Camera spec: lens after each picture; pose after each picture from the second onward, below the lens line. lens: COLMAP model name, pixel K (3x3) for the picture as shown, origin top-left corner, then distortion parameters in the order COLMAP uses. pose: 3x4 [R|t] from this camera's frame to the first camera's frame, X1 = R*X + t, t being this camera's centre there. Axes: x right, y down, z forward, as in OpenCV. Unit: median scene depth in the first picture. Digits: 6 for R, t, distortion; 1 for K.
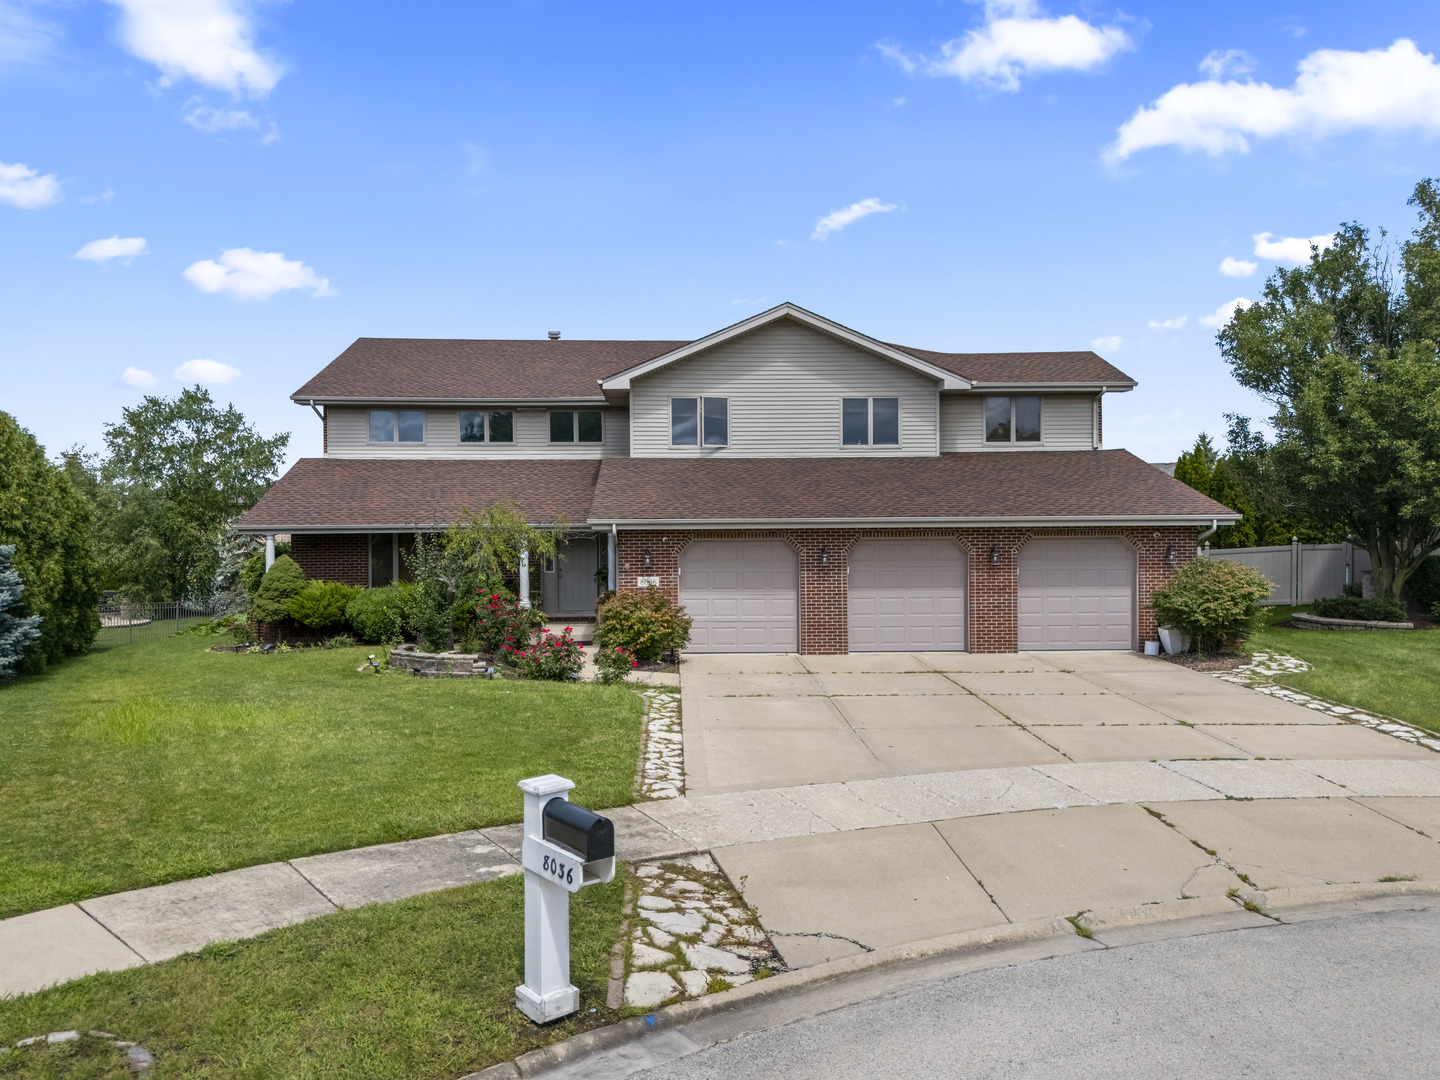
lens RADIAL K [[1062.8, 0, 735.0], [0, 1062.8, 540.8], [0, 0, 1]] dist [0.057371, -0.041014]
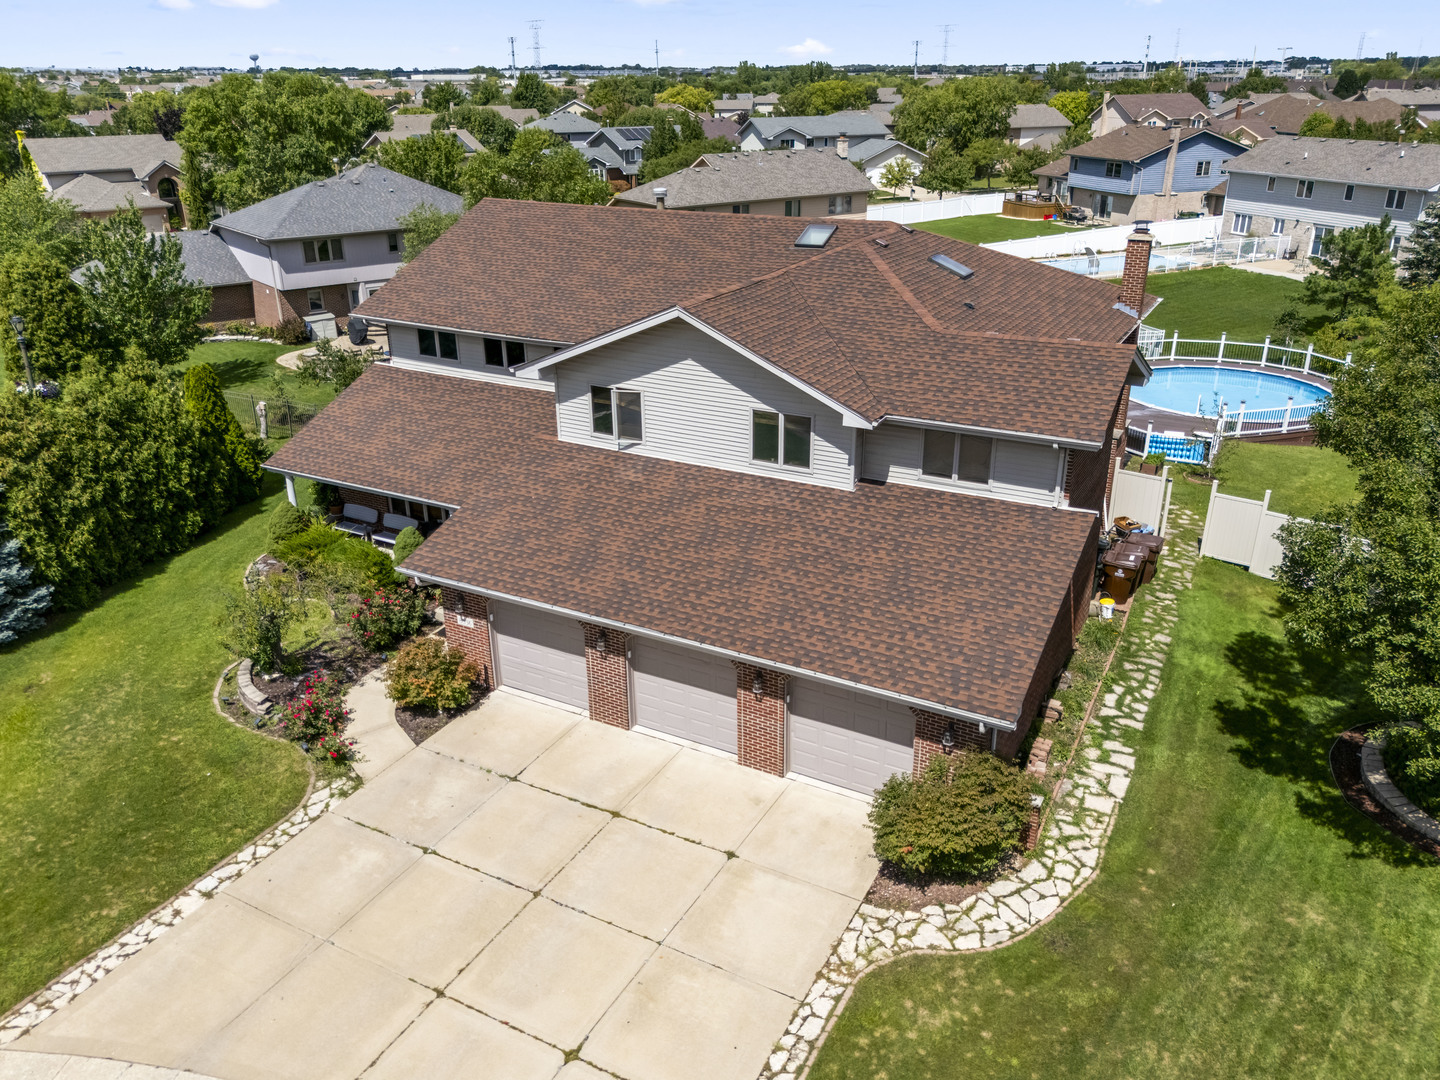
lens RADIAL K [[1077.5, 0, 742.4], [0, 1077.5, 560.2], [0, 0, 1]] dist [0.058610, -0.053331]
pose [[0.857932, 0.215275, -0.466486, 0.538094], [-0.012699, 0.916587, 0.399634, -0.377273], [0.513606, -0.336934, 0.789103, 0.257341]]
